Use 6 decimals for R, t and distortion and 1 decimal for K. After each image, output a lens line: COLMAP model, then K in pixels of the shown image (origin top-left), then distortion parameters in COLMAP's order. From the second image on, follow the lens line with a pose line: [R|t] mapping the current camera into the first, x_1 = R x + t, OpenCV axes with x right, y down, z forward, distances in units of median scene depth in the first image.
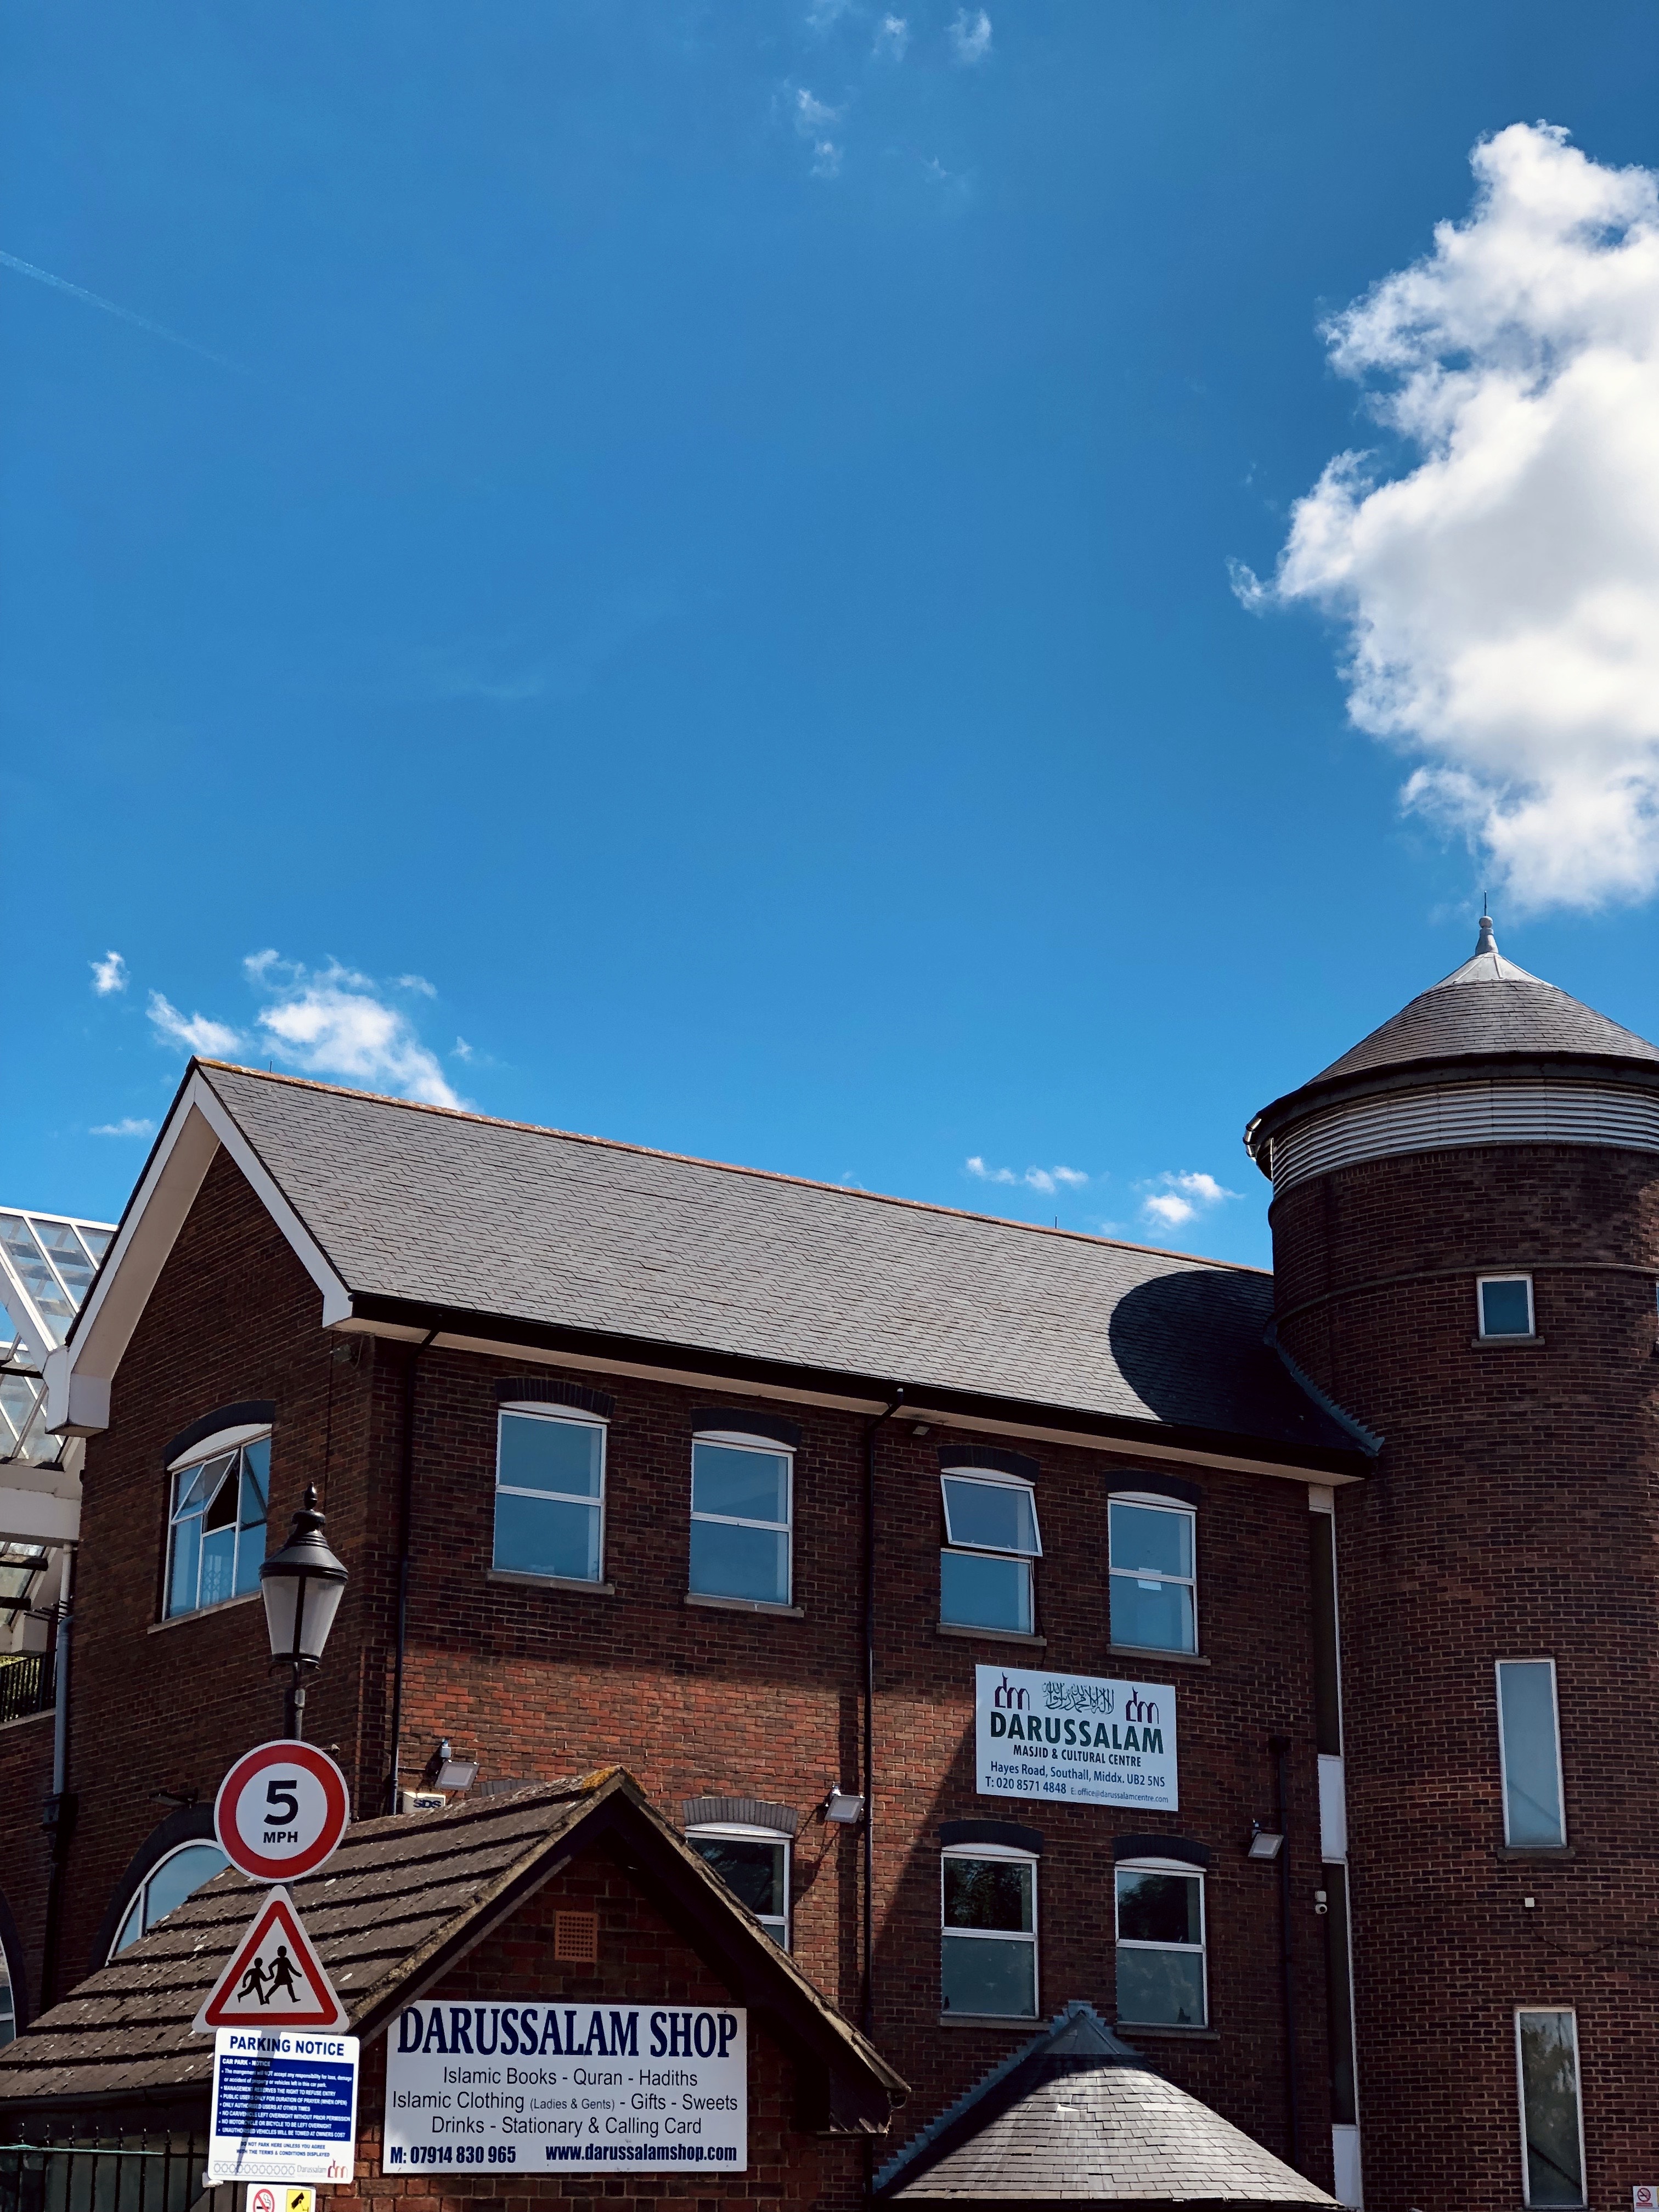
lens RADIAL K [[3448.2, 0, 829.5], [0, 3448.2, 1106.0], [0, 0, 1]] dist [-0.078361, 0.793294]
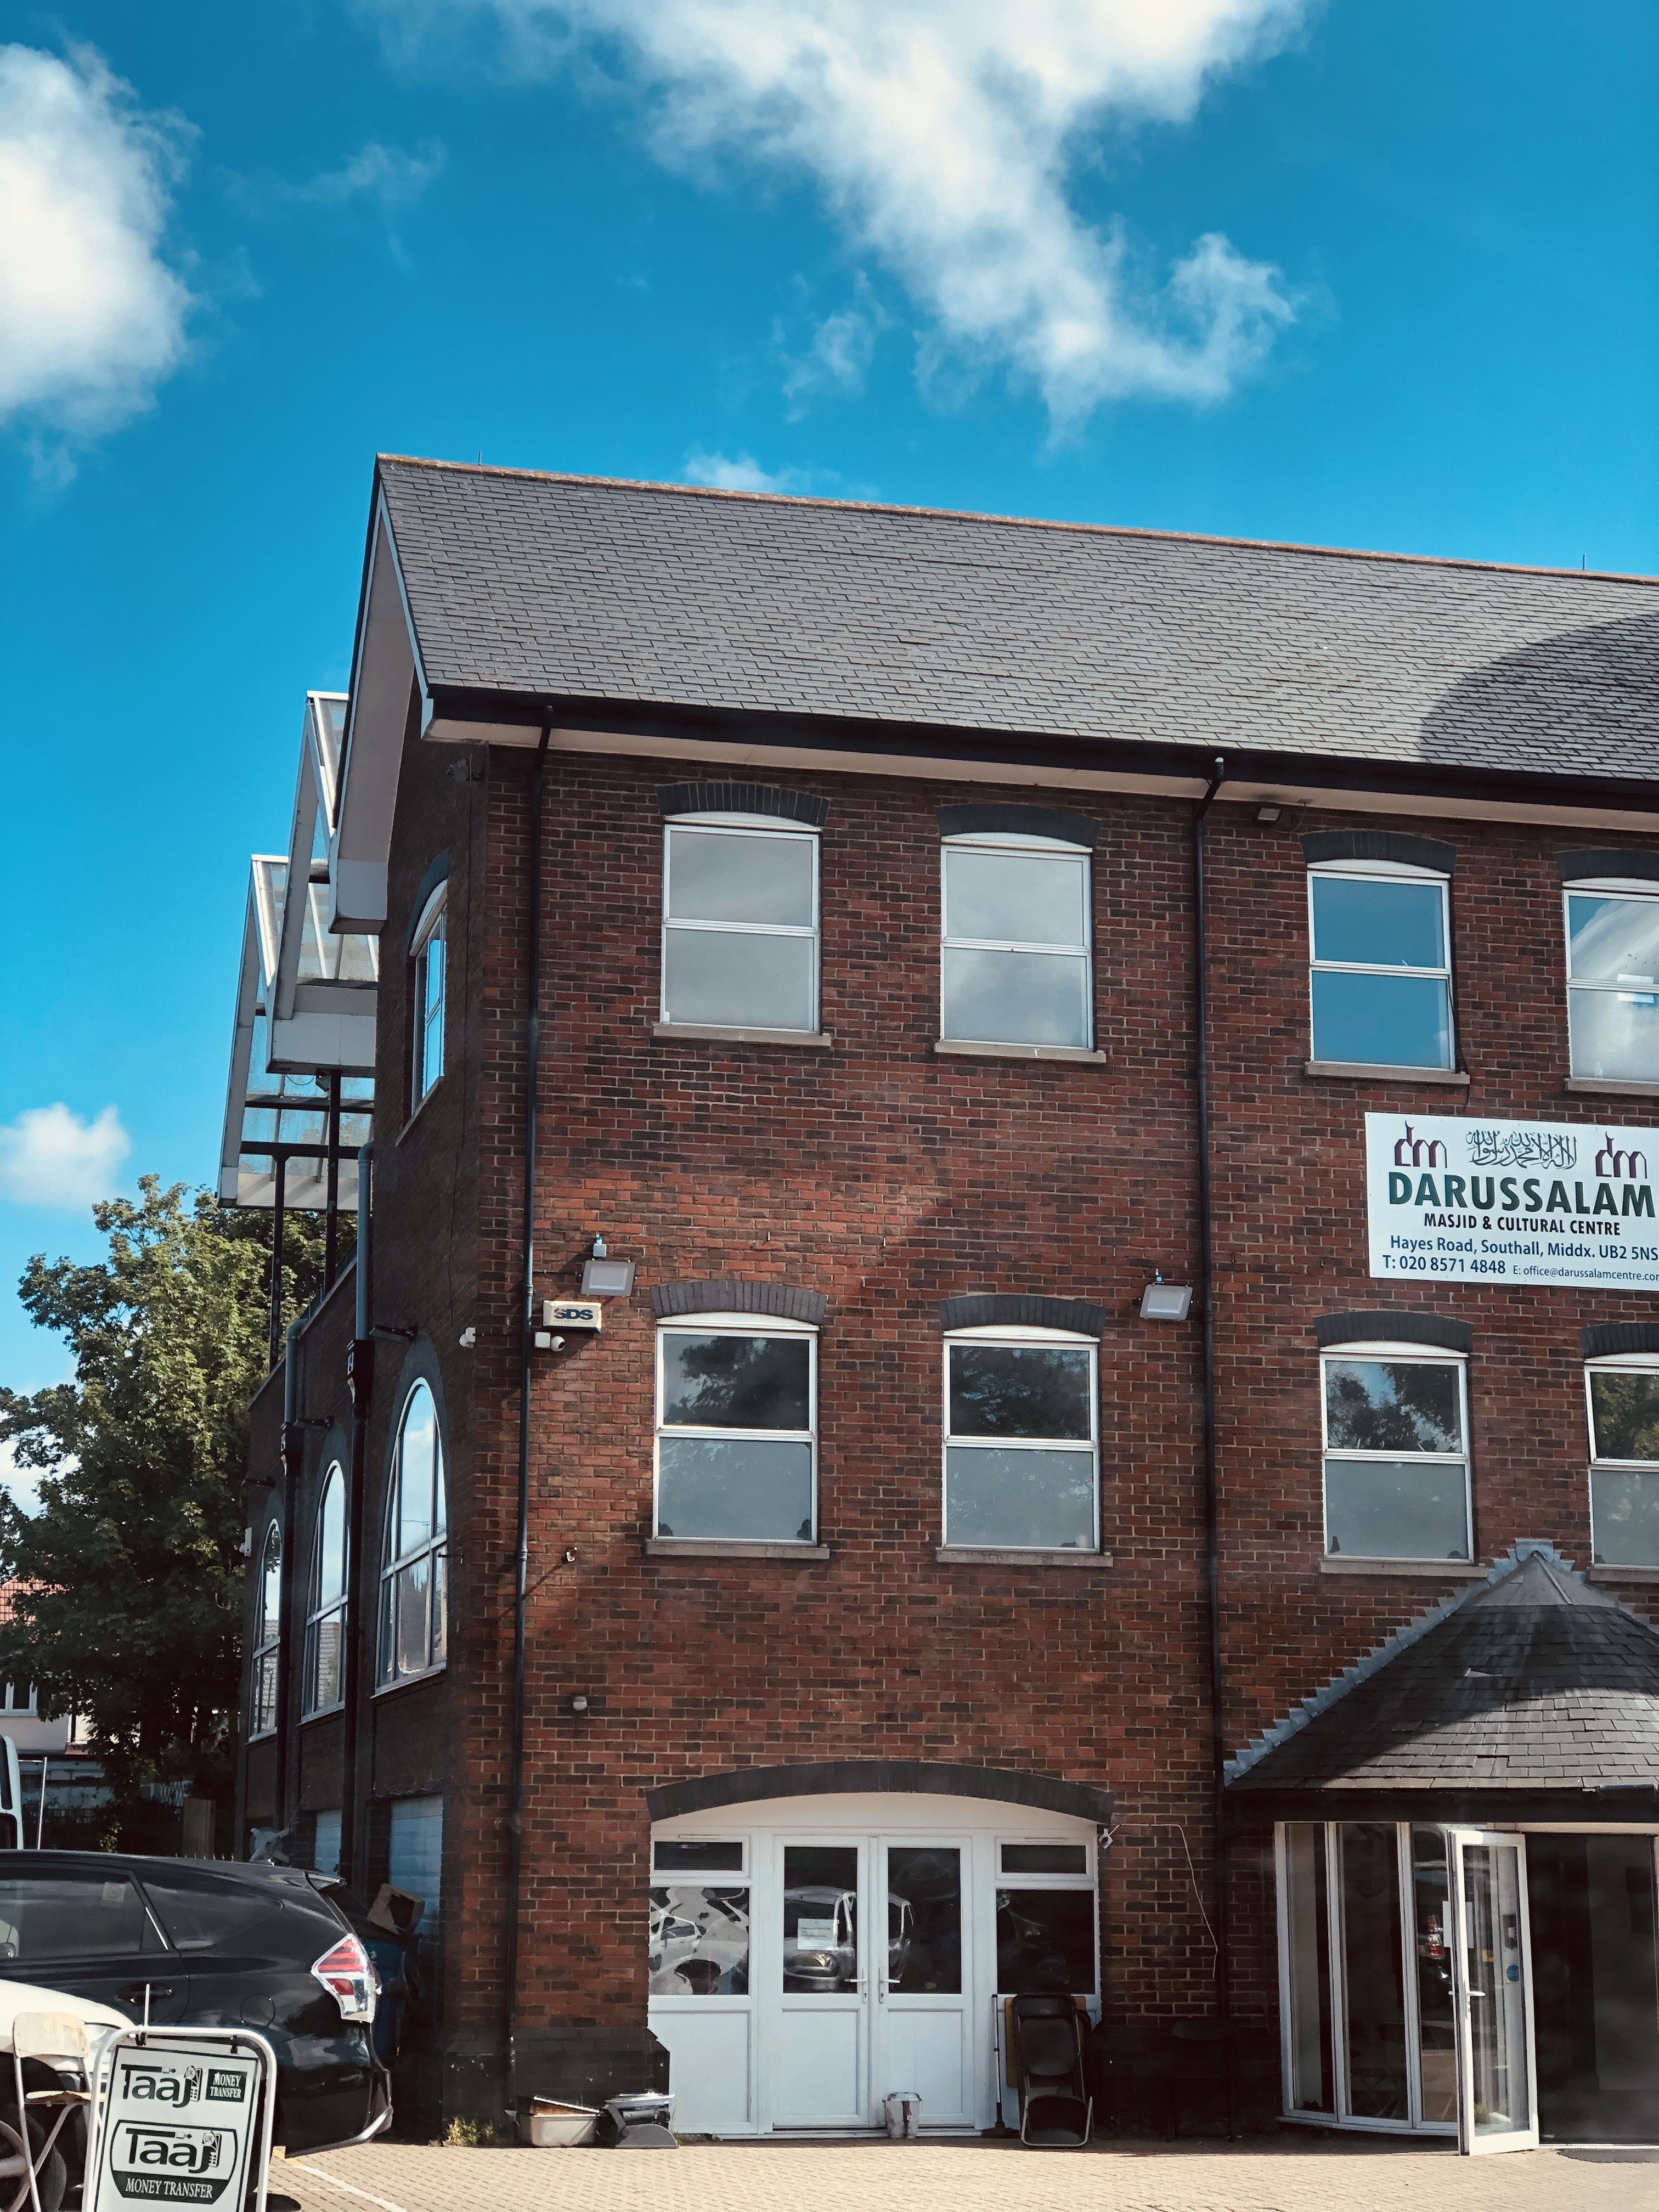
lens RADIAL K [[3448.2, 0, 829.5], [0, 3448.2, 1106.0], [0, 0, 1]] dist [-0.078361, 0.793294]
pose [[0.938375, -0.070573, -0.338337, 0.195347], [0.106906, 0.990191, 0.089961, 0.081648], [0.328670, -0.120588, 0.936715, 0.252280]]
